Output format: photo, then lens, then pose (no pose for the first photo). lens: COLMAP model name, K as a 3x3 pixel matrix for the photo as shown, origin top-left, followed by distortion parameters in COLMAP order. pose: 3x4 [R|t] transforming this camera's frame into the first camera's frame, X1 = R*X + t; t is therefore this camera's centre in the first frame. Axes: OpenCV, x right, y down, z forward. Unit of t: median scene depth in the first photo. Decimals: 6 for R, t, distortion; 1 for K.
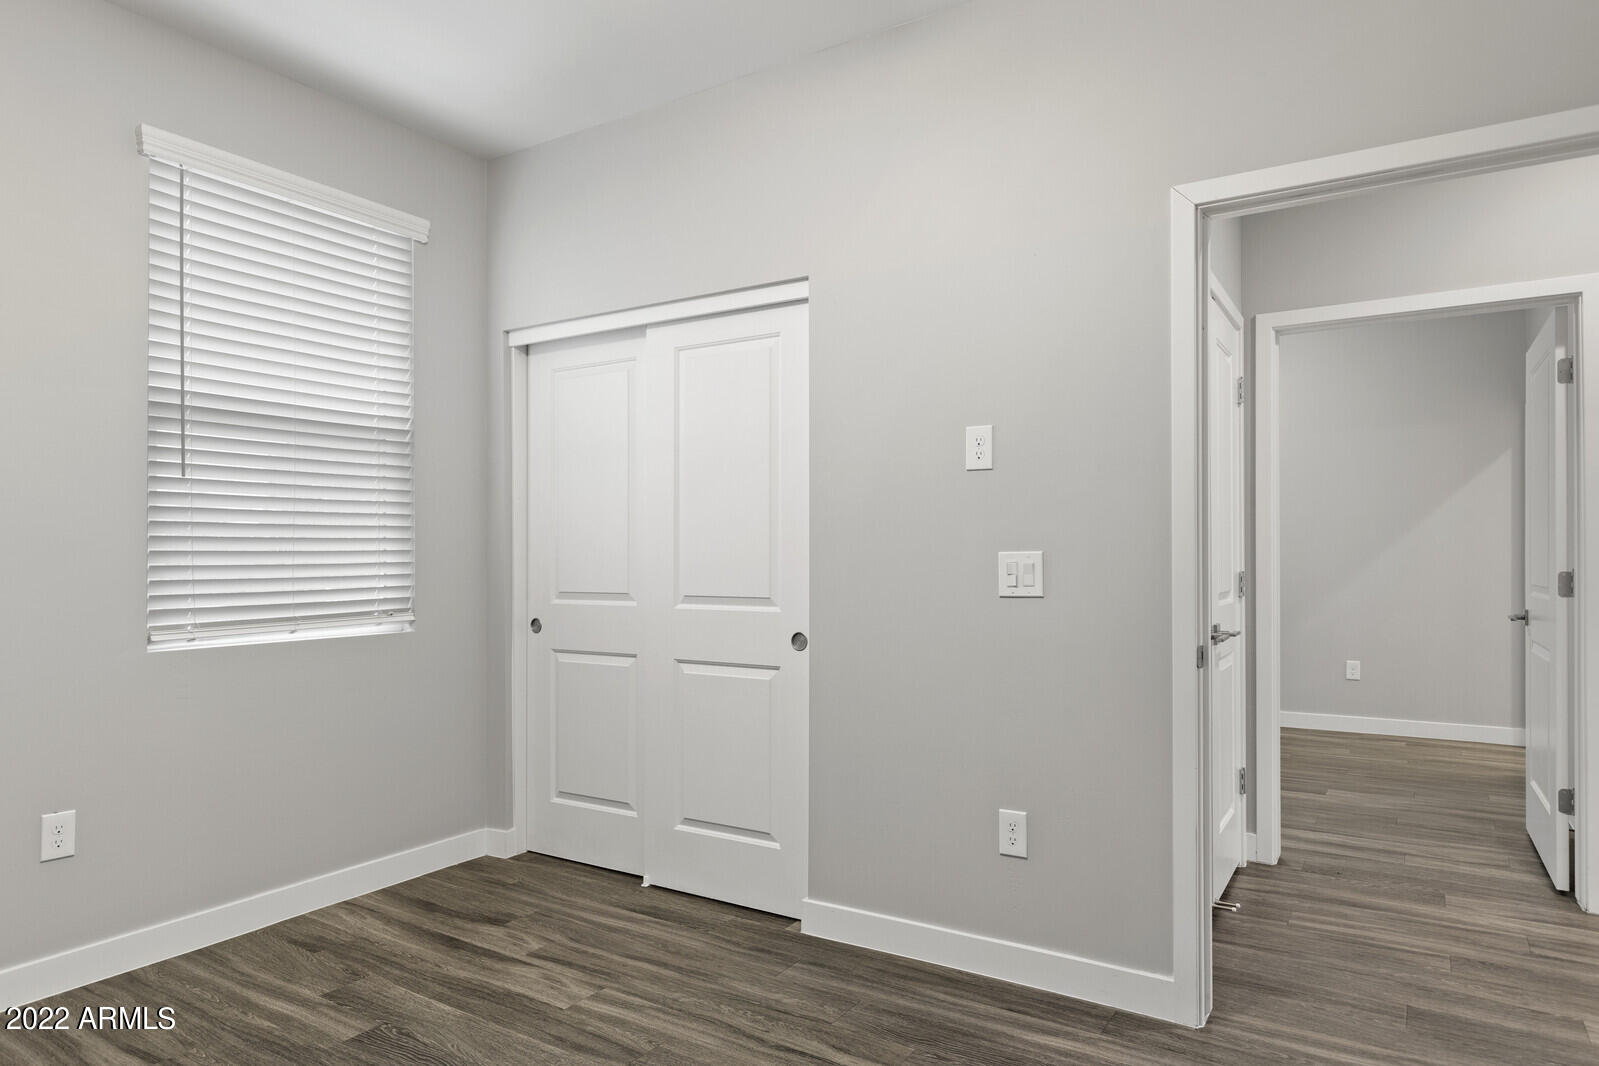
lens RADIAL K [[981.0, 0, 805.2], [0, 981.0, 541.8], [0, 0, 1]] dist [0.004120, 0.001043]
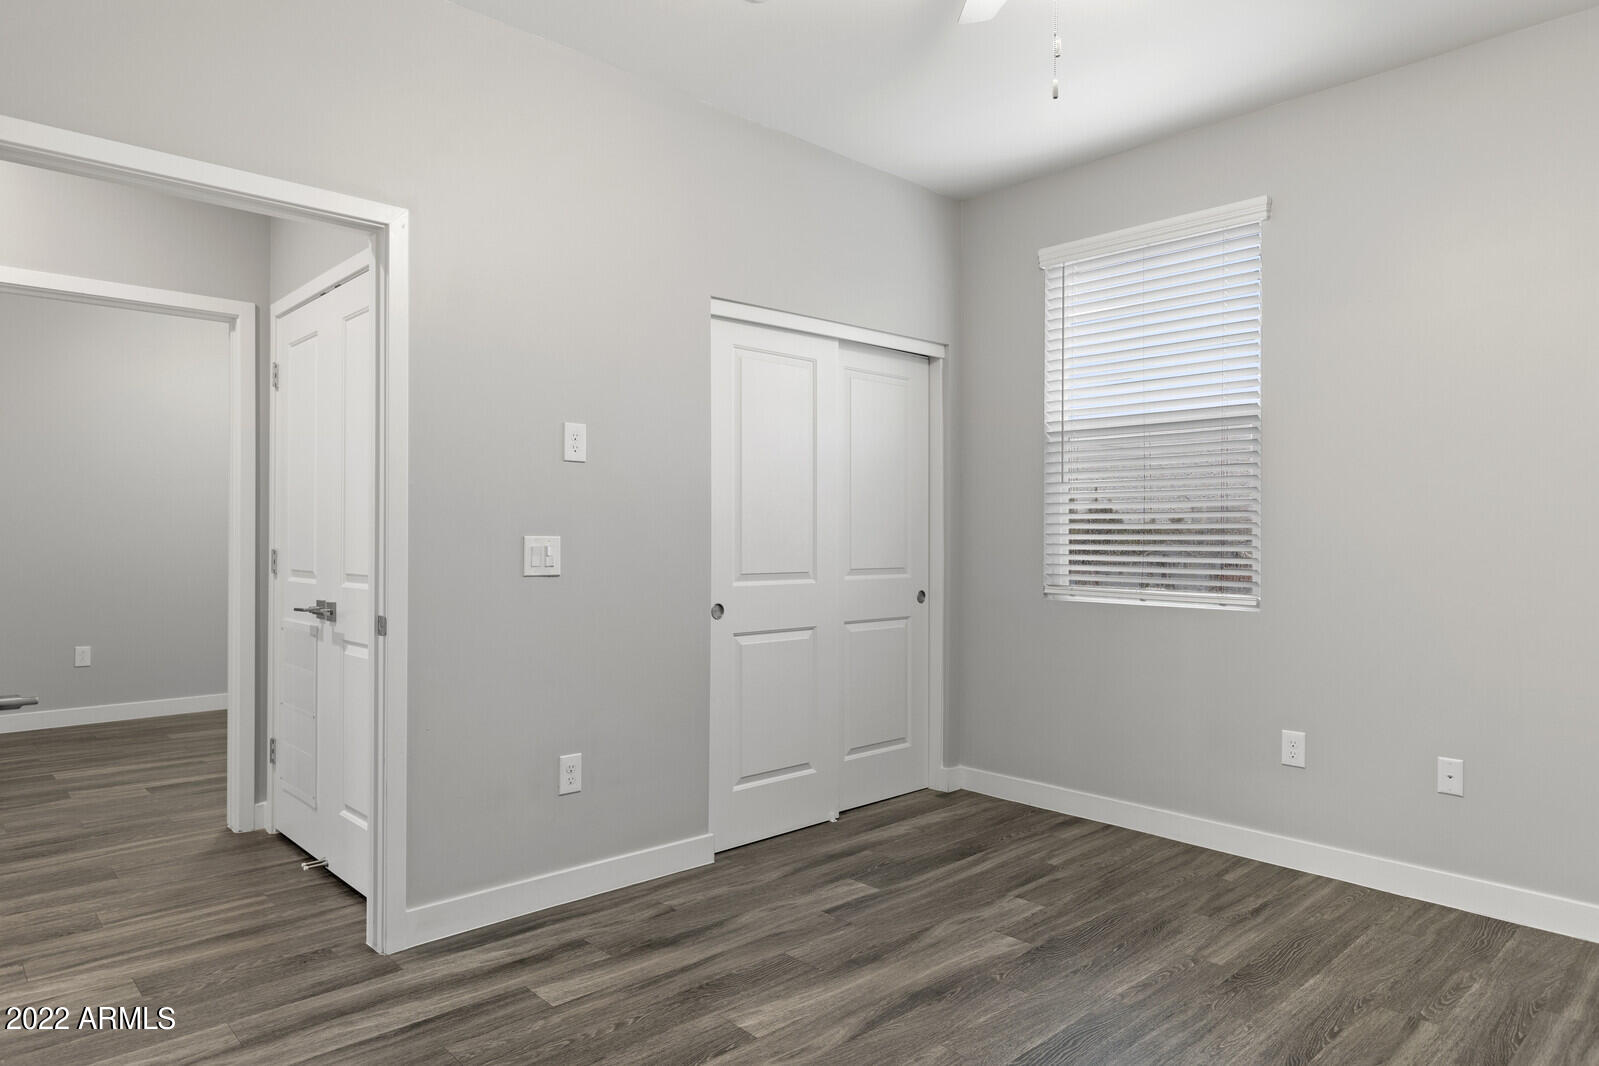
lens RADIAL K [[981.0, 0, 805.6], [0, 981.0, 531.3], [0, 0, 1]] dist [0.004120, 0.001043]
pose [[-0.257450, -0.002922, -0.966287, 1.415956], [0.012208, 0.999906, -0.006276, 0.021196], [0.966215, -0.013412, -0.257390, 1.917958]]
